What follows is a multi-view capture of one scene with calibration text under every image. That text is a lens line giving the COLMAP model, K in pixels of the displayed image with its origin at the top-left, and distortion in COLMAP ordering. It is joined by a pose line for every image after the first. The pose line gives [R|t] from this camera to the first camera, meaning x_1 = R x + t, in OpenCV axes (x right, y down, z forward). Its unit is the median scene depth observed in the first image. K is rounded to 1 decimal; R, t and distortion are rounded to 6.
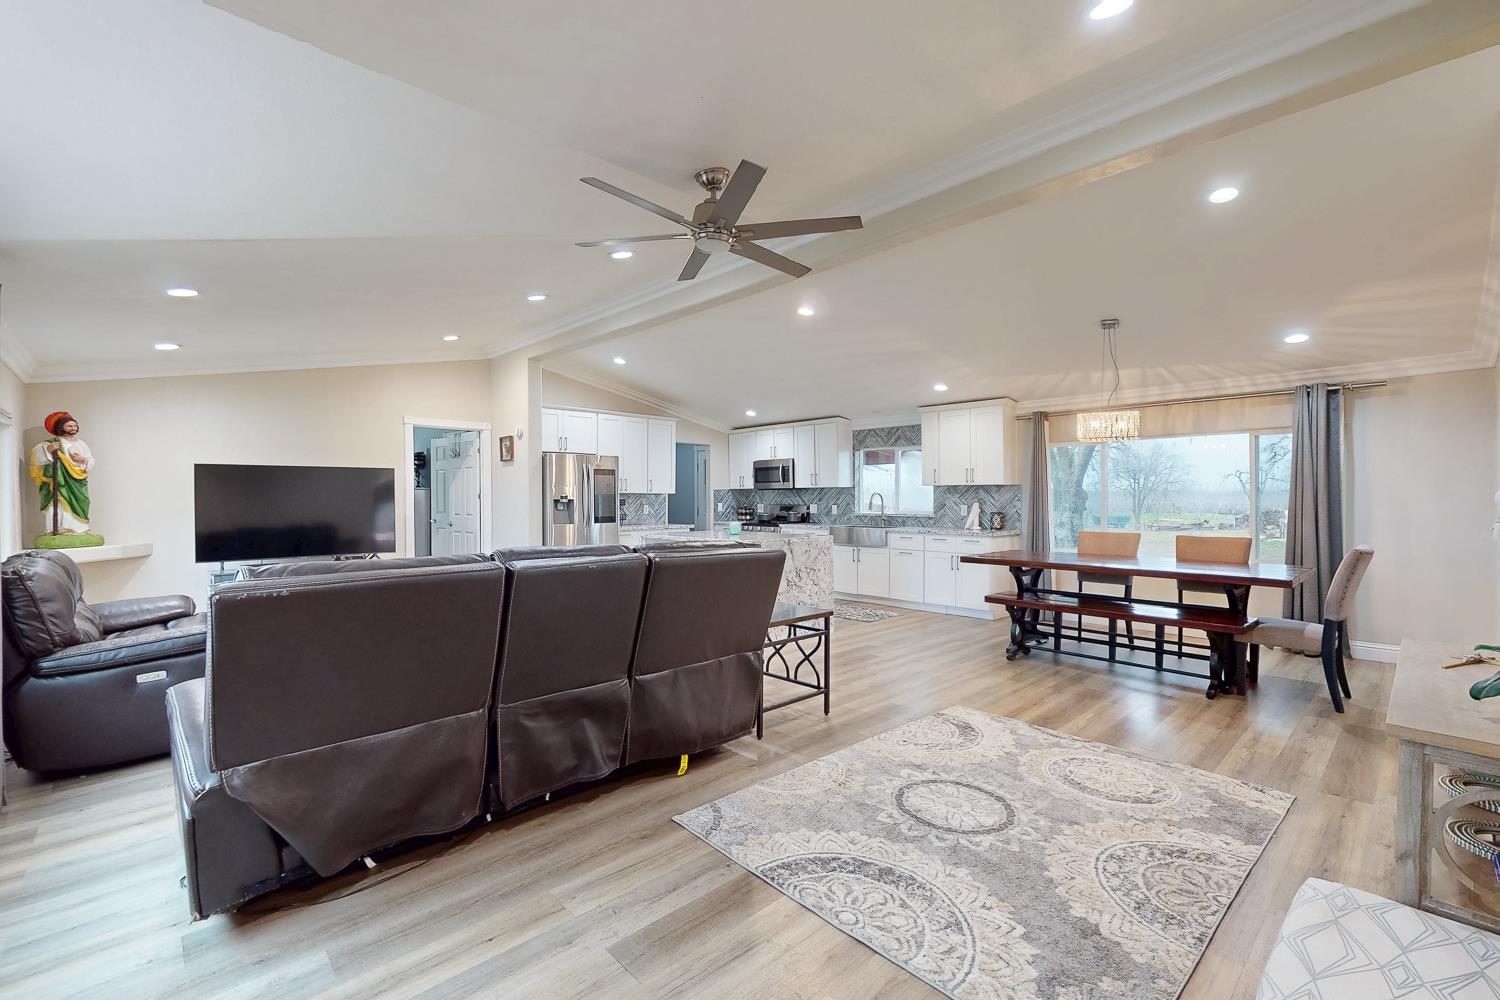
lens RADIAL K [[651.2, 0, 750.0], [0, 651.2, 500.0], [0, 0, 1]] dist [-0.000787, -0.000072]
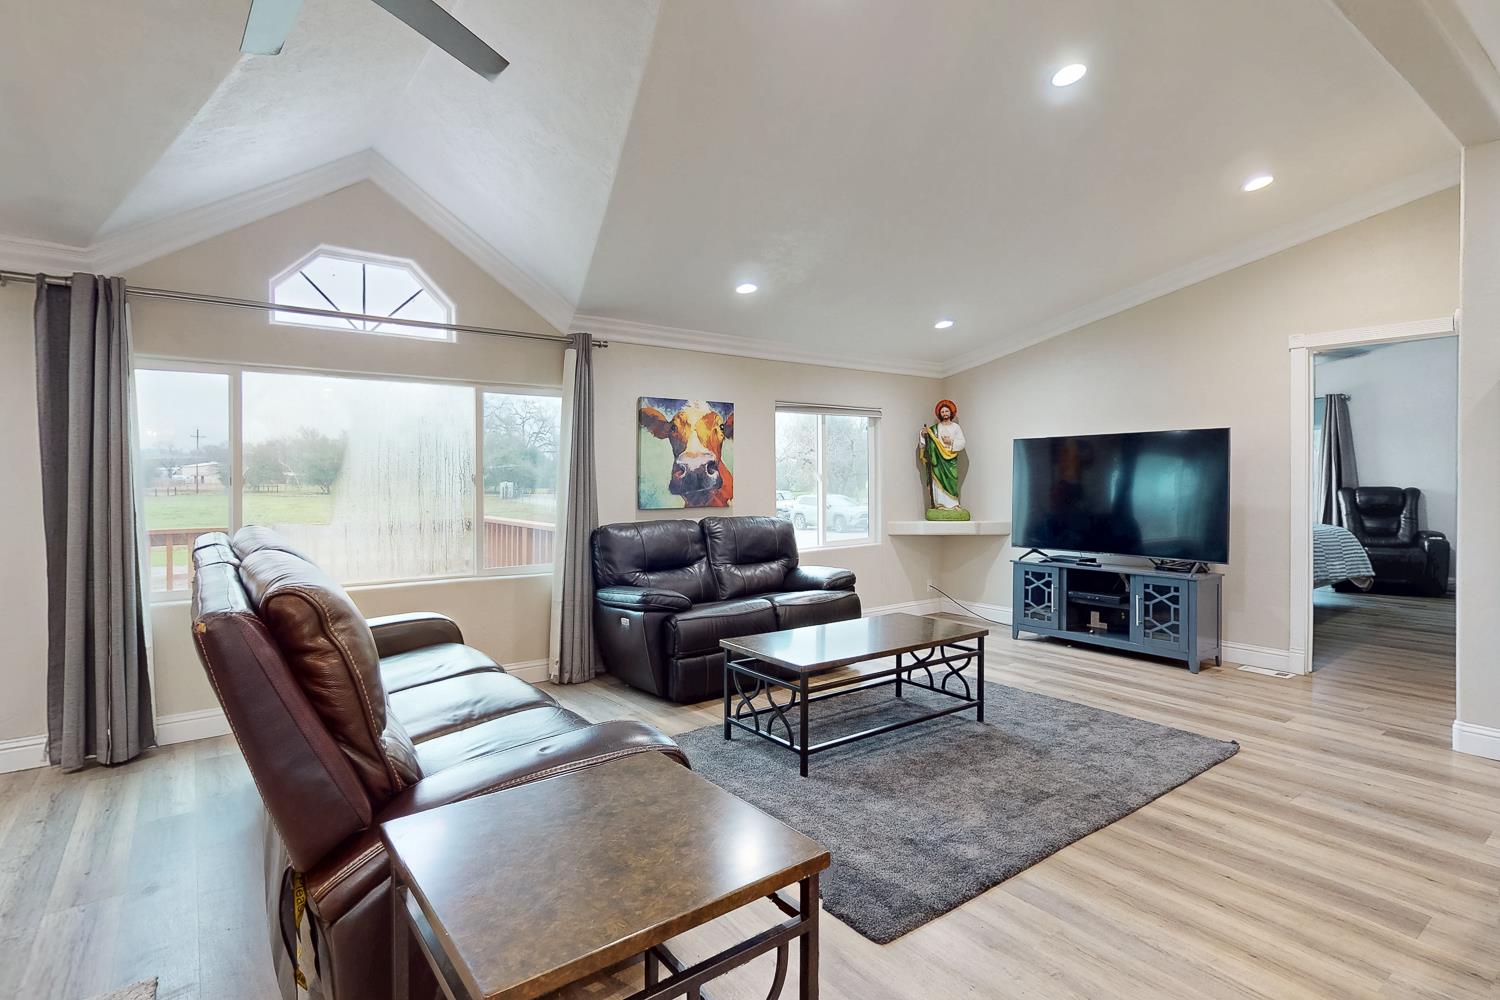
lens RADIAL K [[742.9, 0, 745.3], [0, 742.9, 501.0], [0, 0, 1]] dist [0.001878, 0.000213]
pose [[-0.122205, 0.039131, -0.991733, 0.200594], [0.006313, 0.999233, 0.038649, -0.009347], [0.992485, -0.001538, -0.122359, 0.607406]]
